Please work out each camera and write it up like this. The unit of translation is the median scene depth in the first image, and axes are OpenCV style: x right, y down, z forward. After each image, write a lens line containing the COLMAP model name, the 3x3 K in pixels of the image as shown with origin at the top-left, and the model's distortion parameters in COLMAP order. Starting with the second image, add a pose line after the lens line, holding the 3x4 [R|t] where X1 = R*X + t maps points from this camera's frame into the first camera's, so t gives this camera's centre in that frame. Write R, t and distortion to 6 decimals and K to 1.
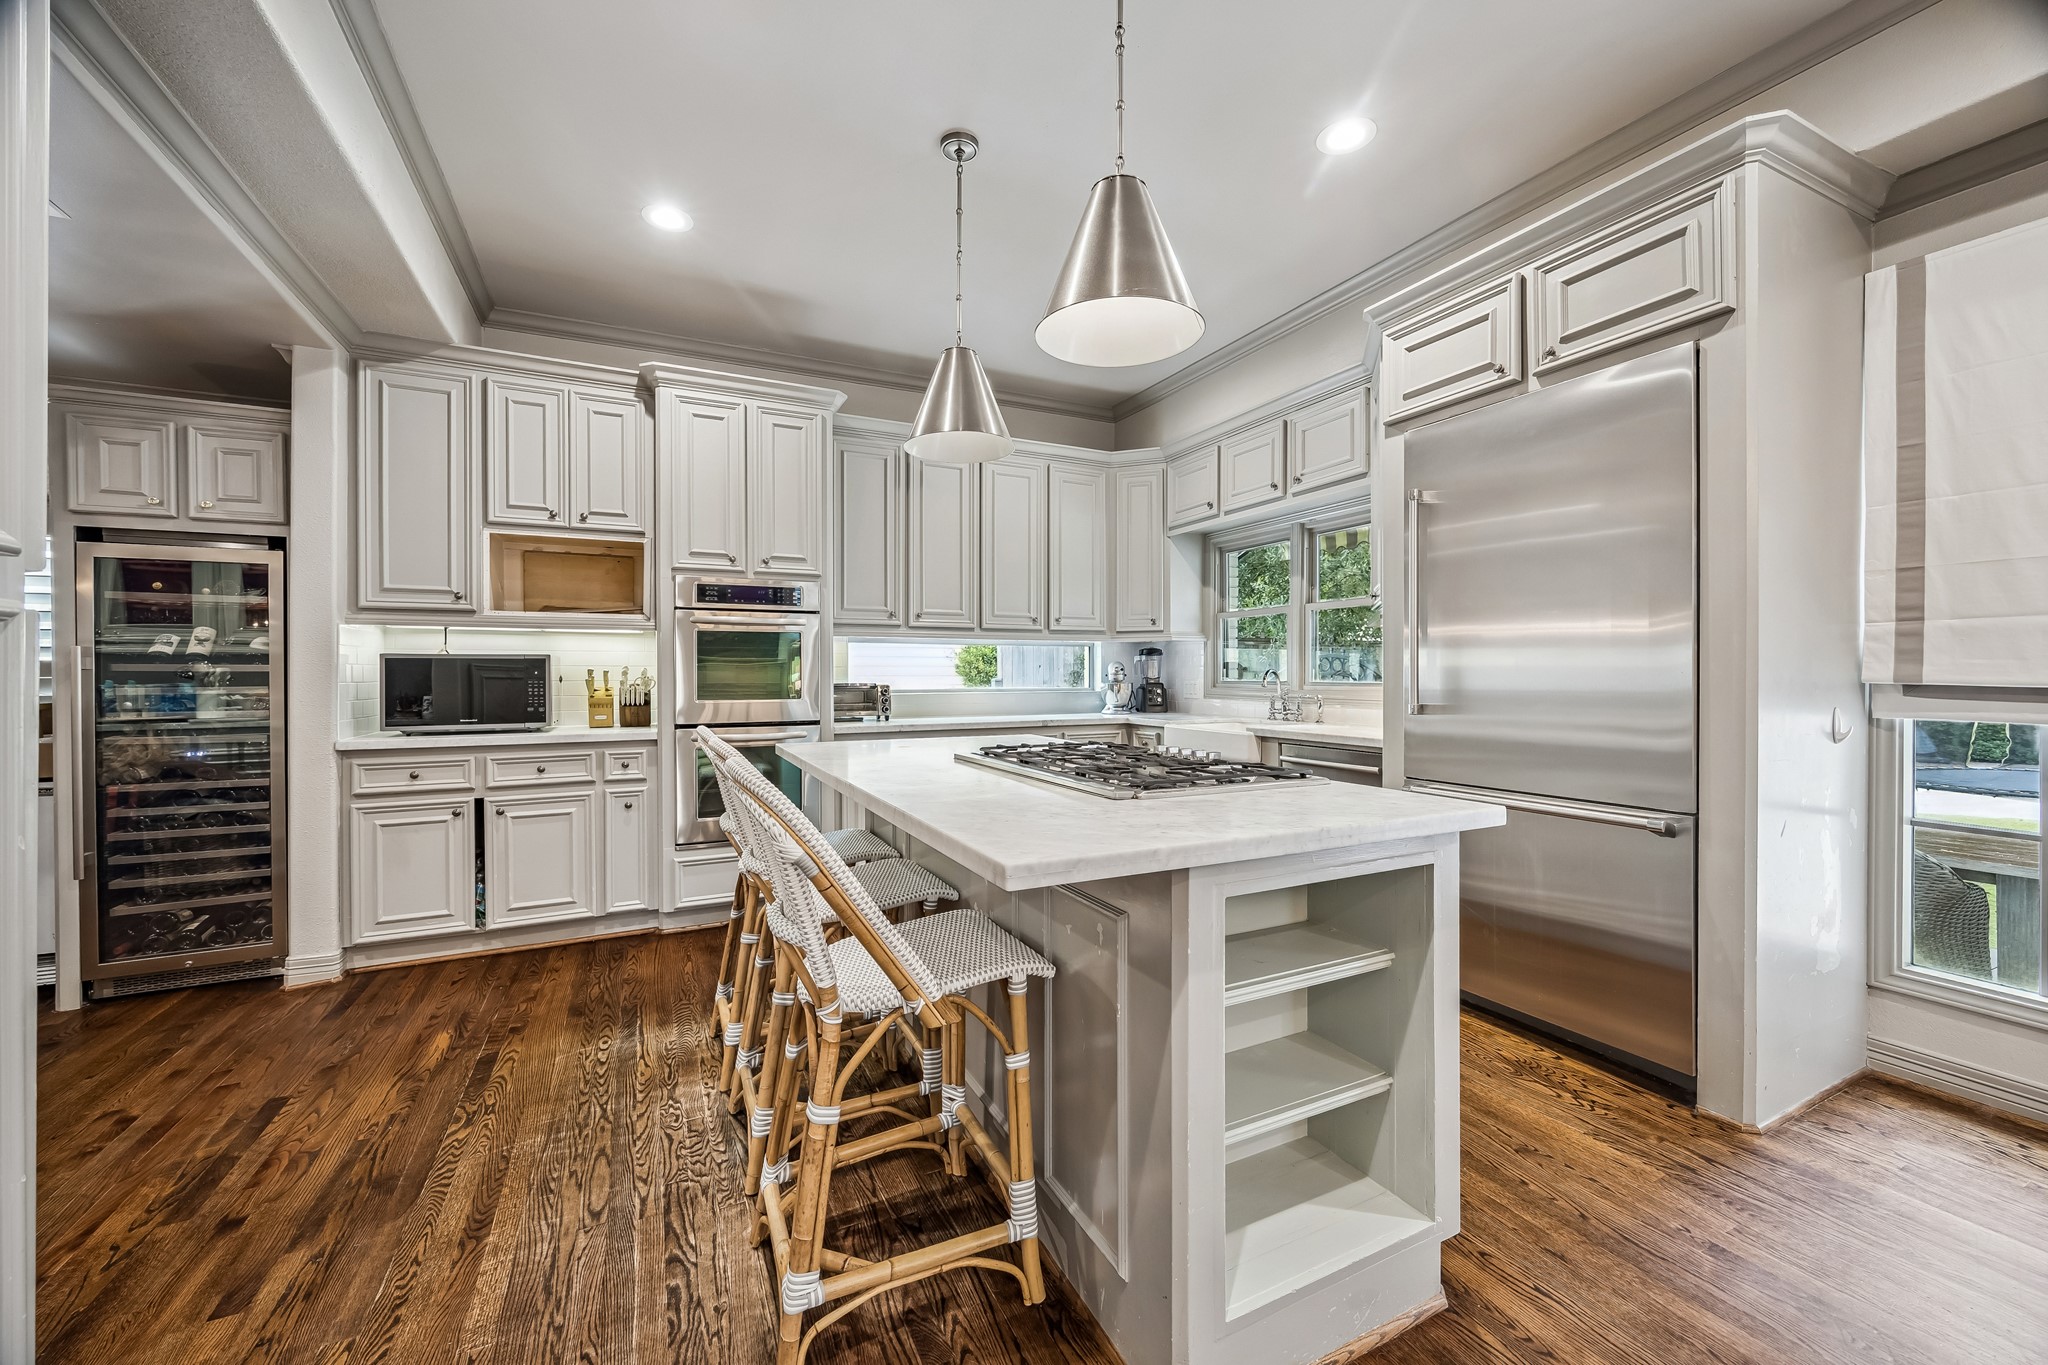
lens RADIAL K [[792.9, 0, 1018.5], [0, 792.9, 672.5], [0, 0, 1]] dist [0.001932, 0.000859]
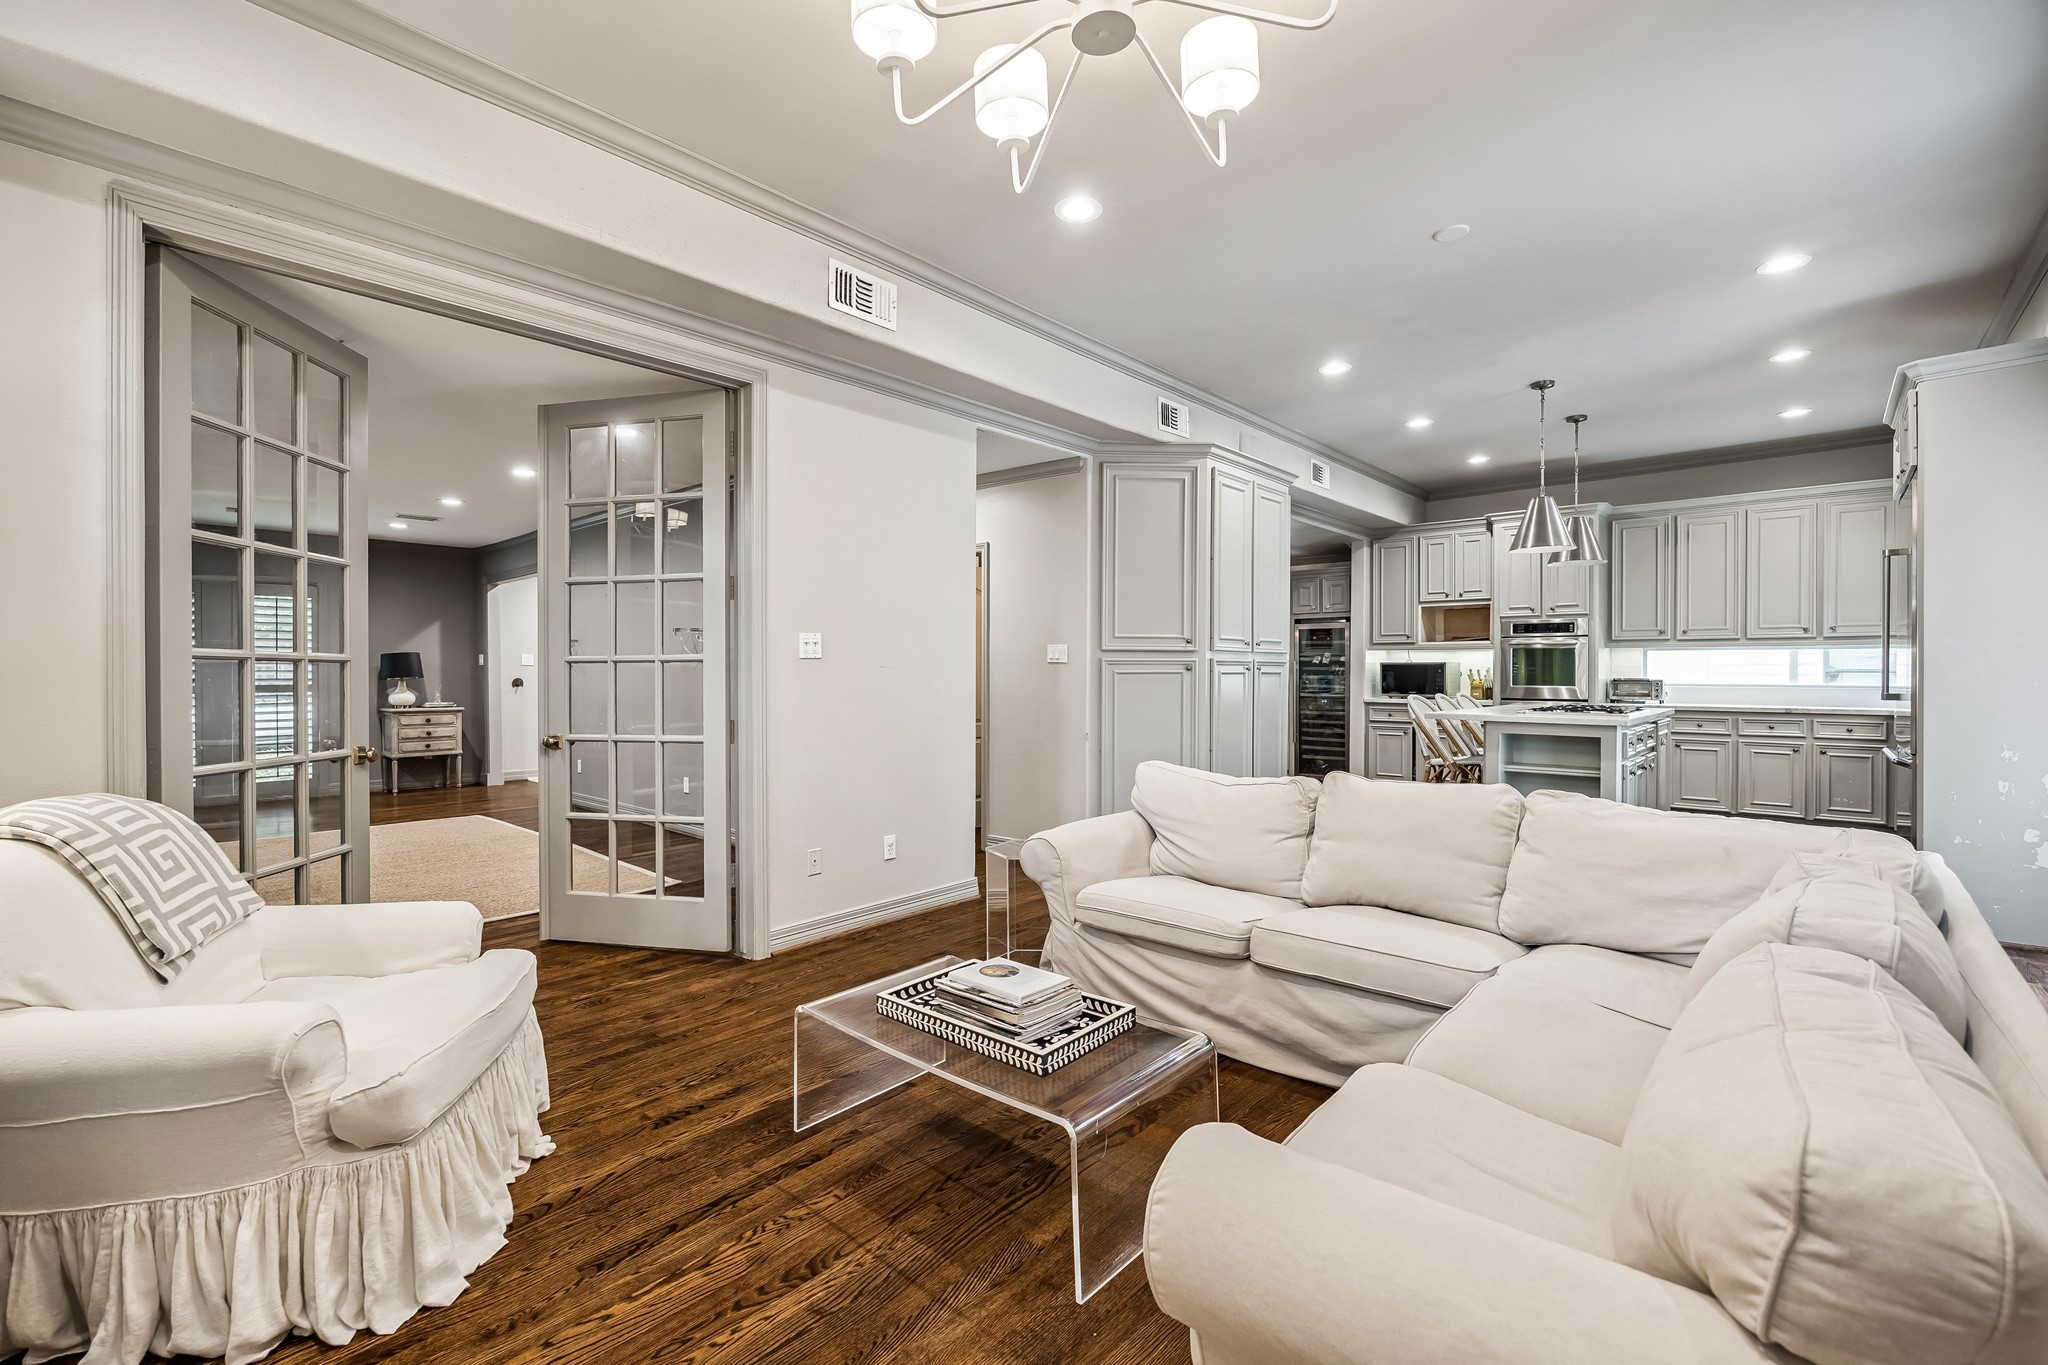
lens RADIAL K [[907.1, 0, 1021.7], [0, 907.1, 677.9], [0, 0, 1]] dist [-0.005194, -0.000602]
pose [[0.386478, 0.011215, -0.922230, 1.206683], [-0.003036, 0.999936, 0.010887, -0.003874], [0.922294, -0.001408, 0.386487, -0.973509]]
